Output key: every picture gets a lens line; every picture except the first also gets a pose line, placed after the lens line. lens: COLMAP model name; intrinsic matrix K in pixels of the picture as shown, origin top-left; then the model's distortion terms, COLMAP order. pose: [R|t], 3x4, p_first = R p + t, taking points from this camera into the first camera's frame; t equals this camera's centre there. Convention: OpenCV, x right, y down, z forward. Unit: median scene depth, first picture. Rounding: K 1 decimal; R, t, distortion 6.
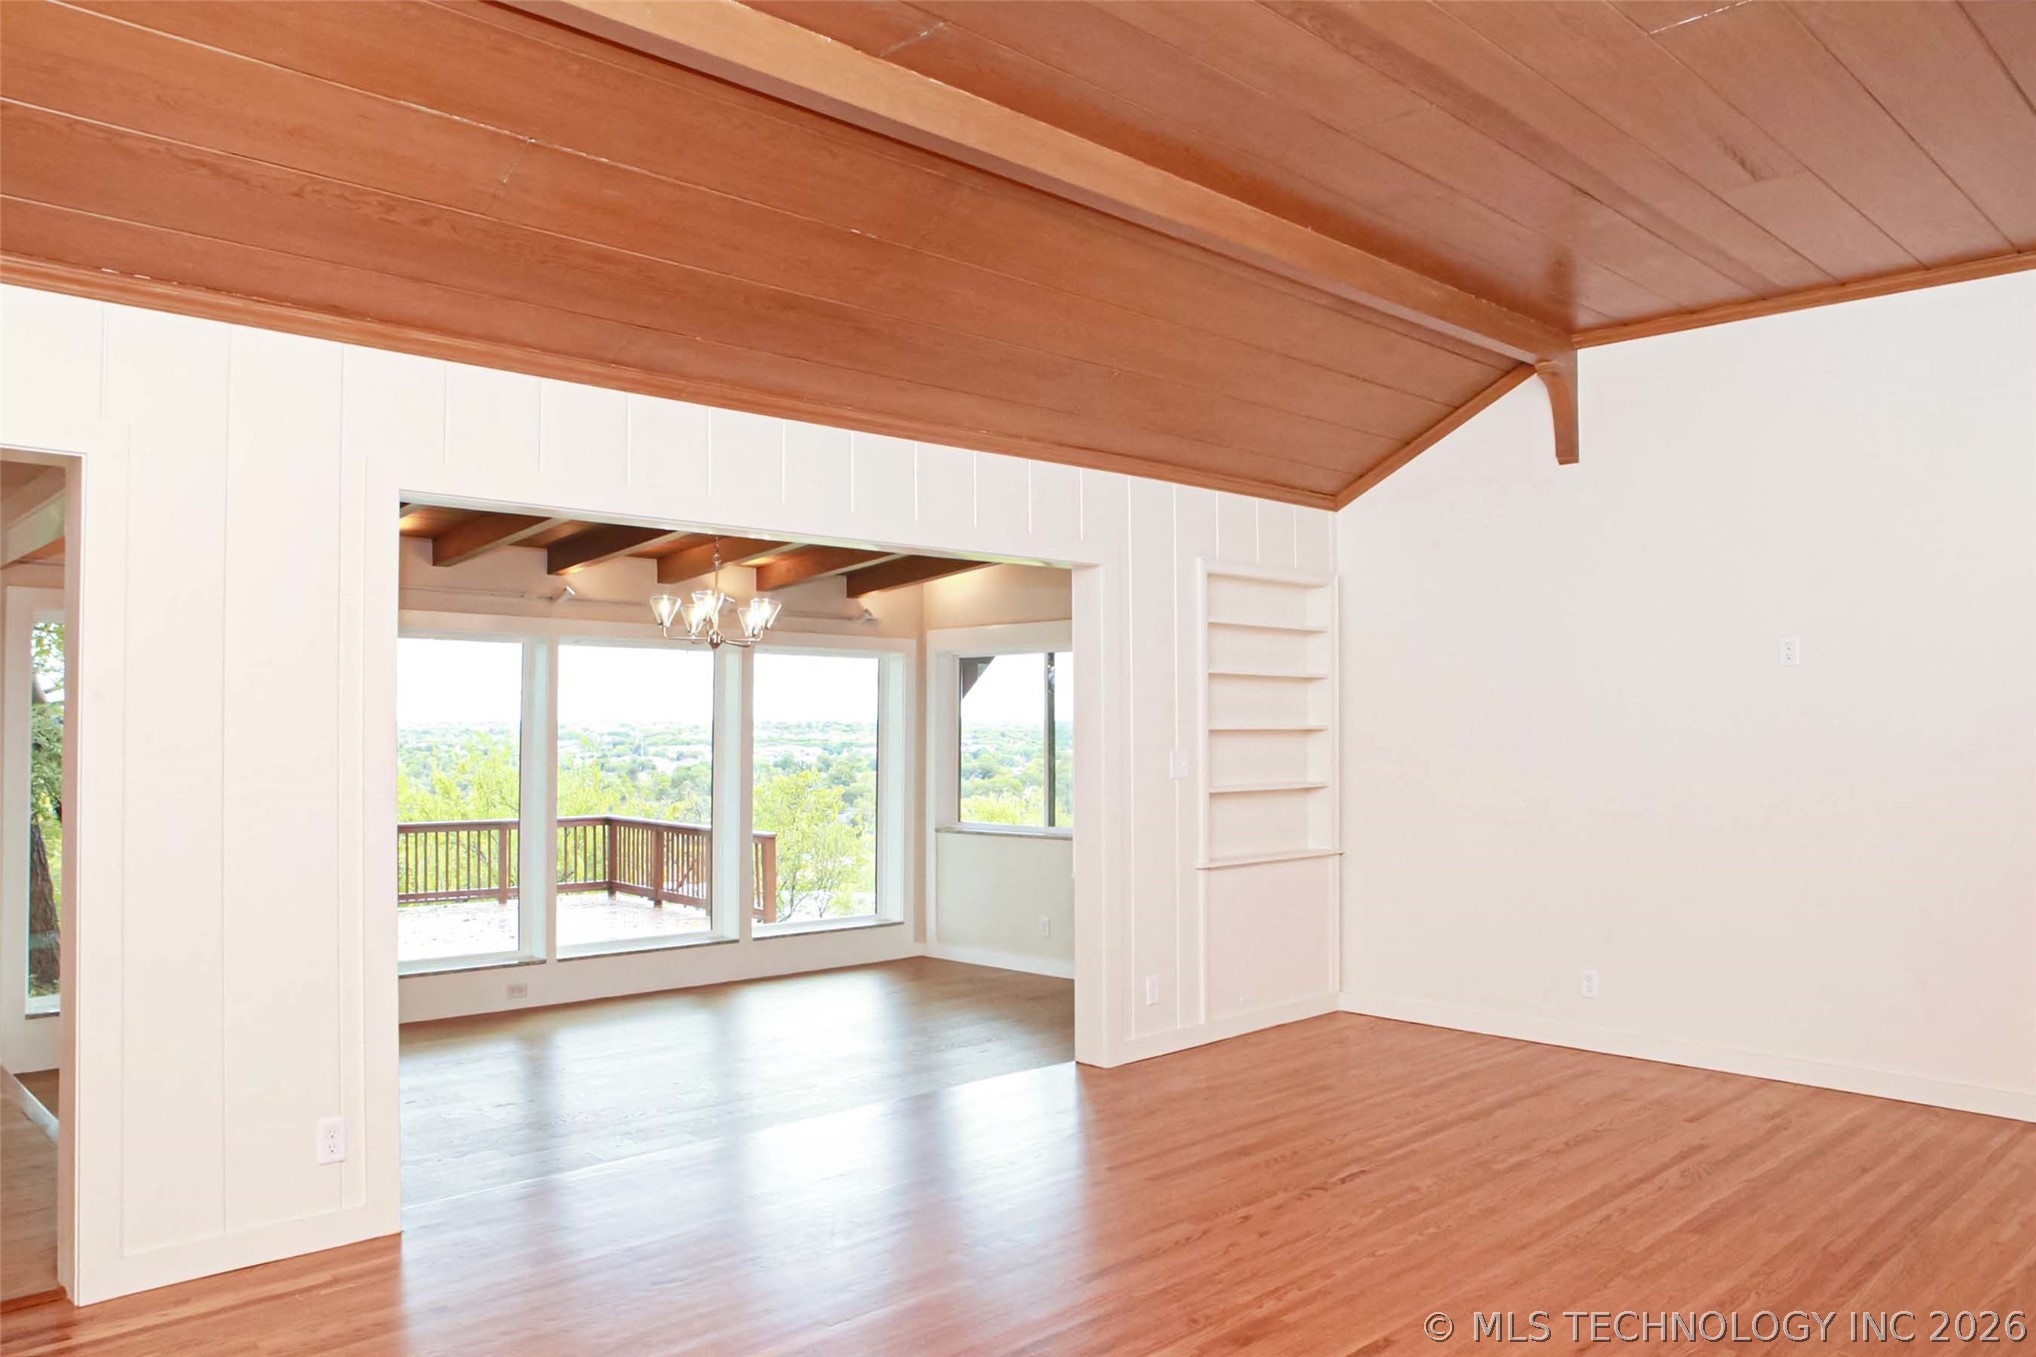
lens RADIAL K [[1492.5, 0, 1018.0], [0, 1492.5, 678.5], [0, 0, 1]] dist [-0.093920, 0.090714]
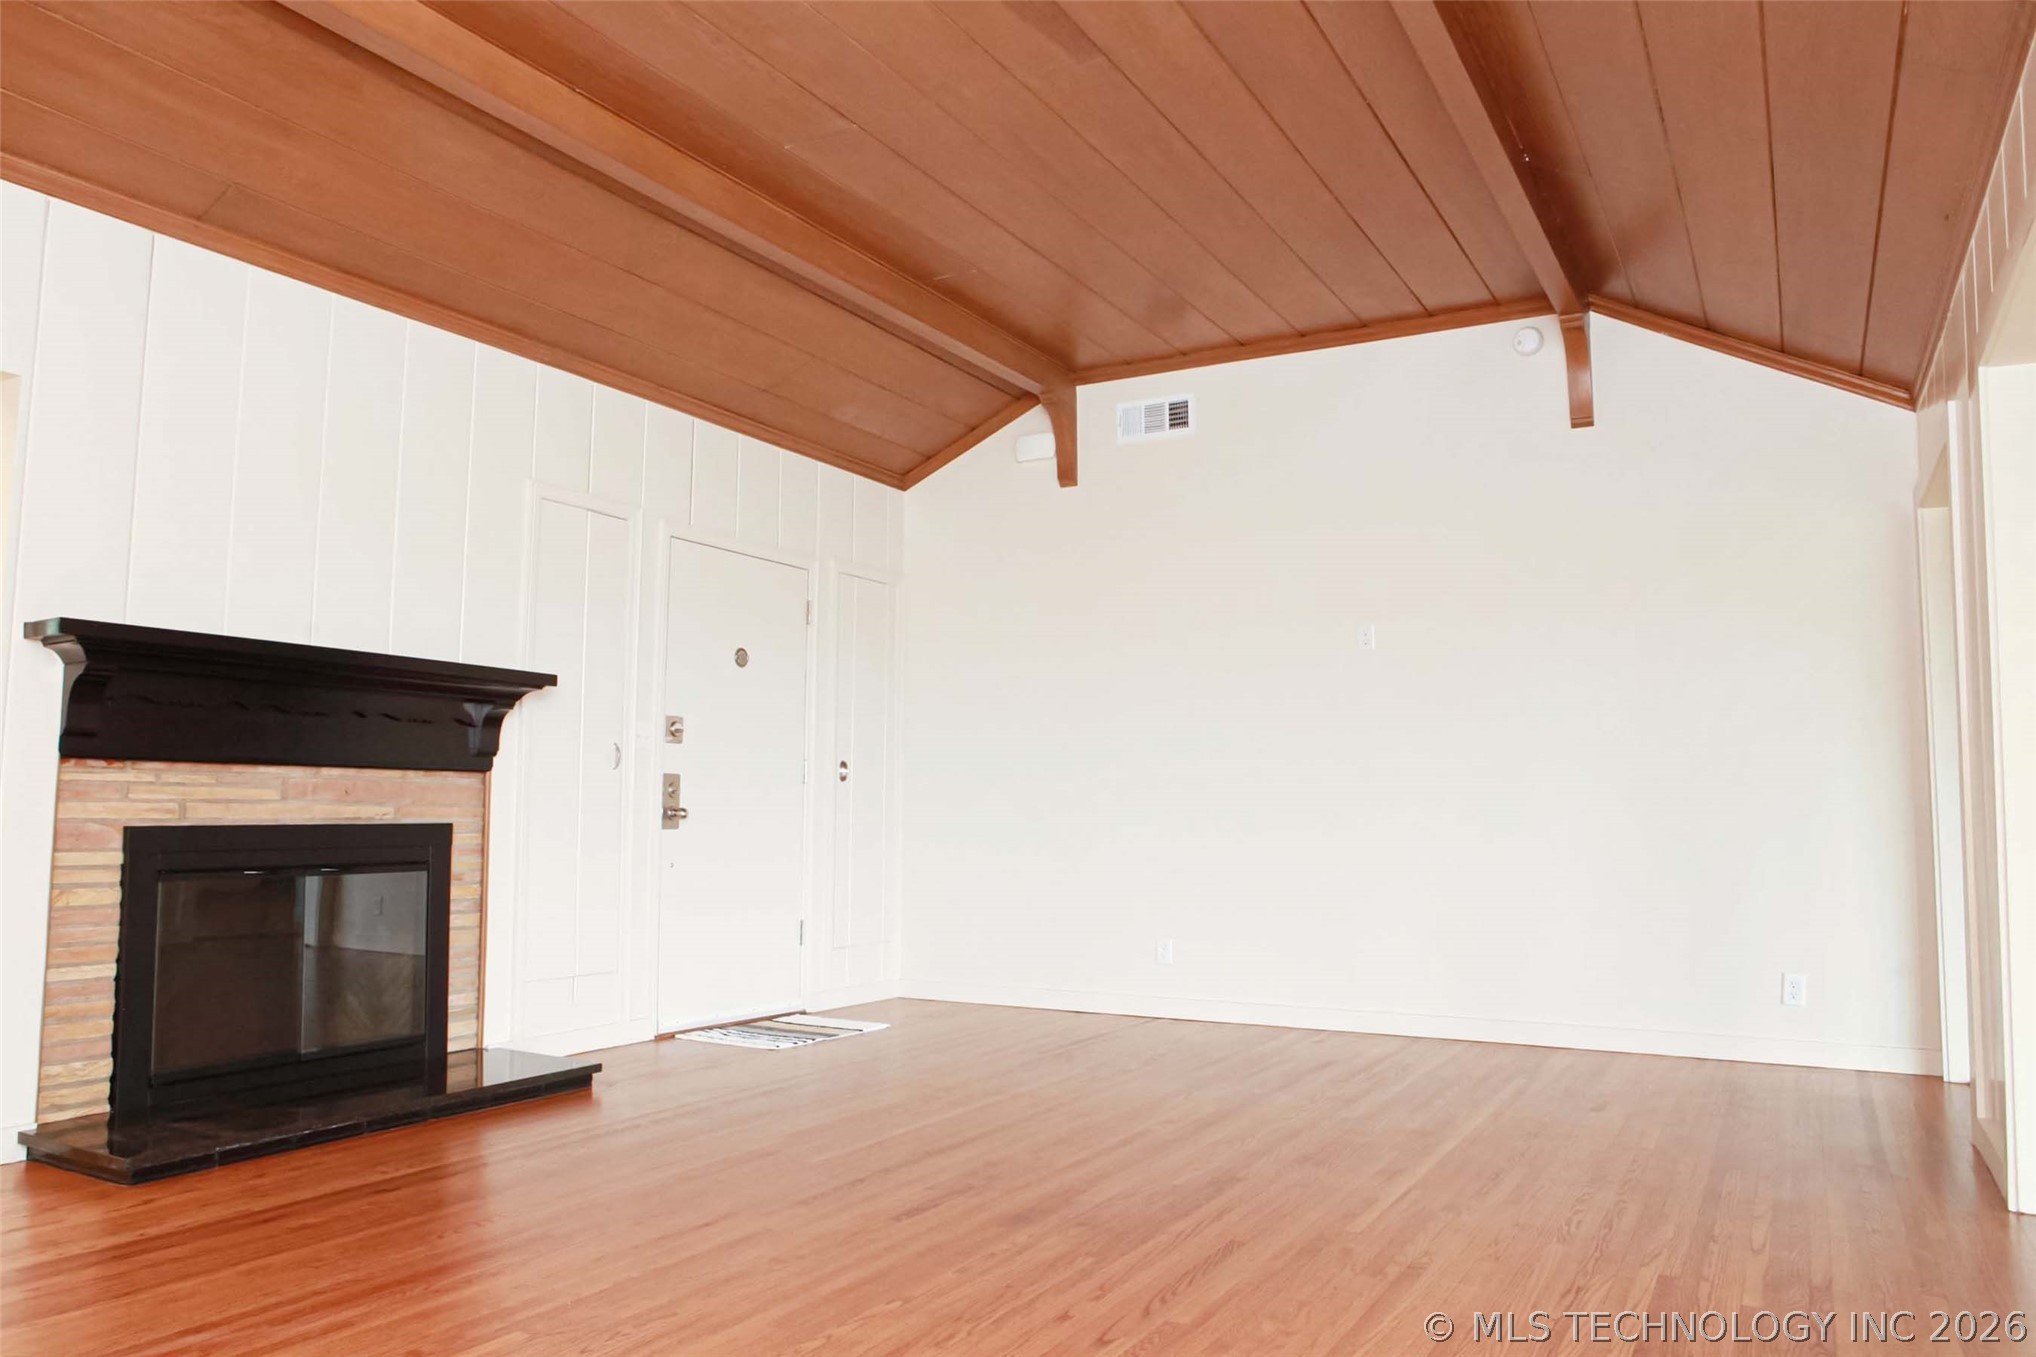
lens RADIAL K [[1427.3, 0, 1018.0], [0, 1427.3, 678.5], [0, 0, 1]] dist [-0.109589, 0.078193]
pose [[-0.960096, -0.034645, -0.277515, 0.274833], [-0.001244, 0.992816, -0.119641, 0.120623], [0.279667, -0.114522, -0.953243, 1.202324]]
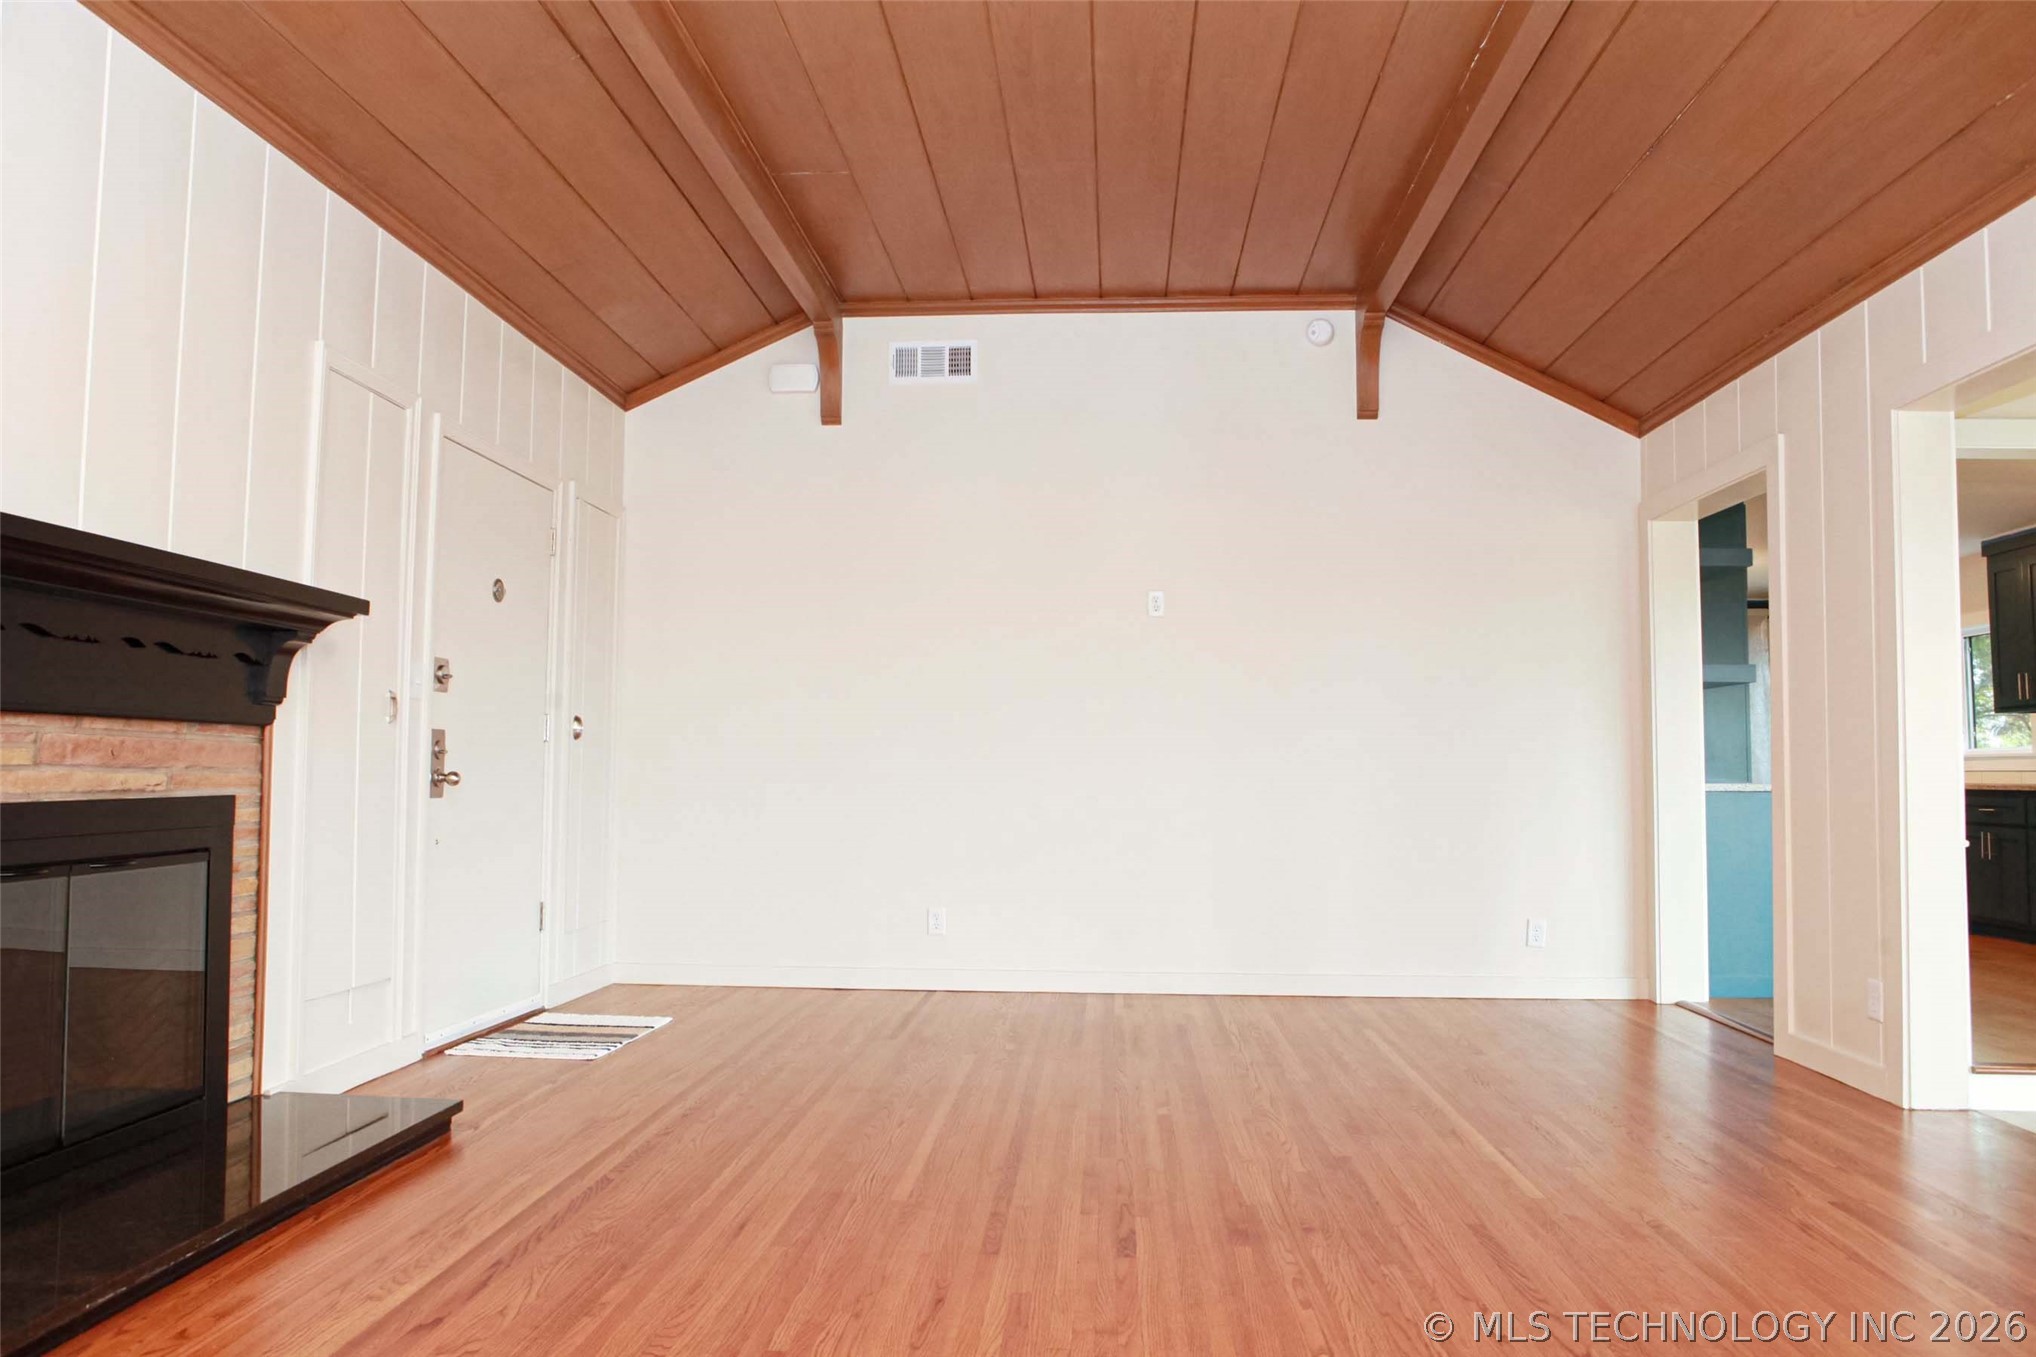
lens RADIAL K [[1390.0, 0, 1018.0], [0, 1390.0, 678.5], [0, 0, 1]] dist [-0.101010, 0.064266]
pose [[-0.747125, -0.052331, -0.662621, 0.517938], [0.009242, 0.995982, -0.089078, 0.111046], [0.664620, -0.072676, -0.743639, 0.959539]]
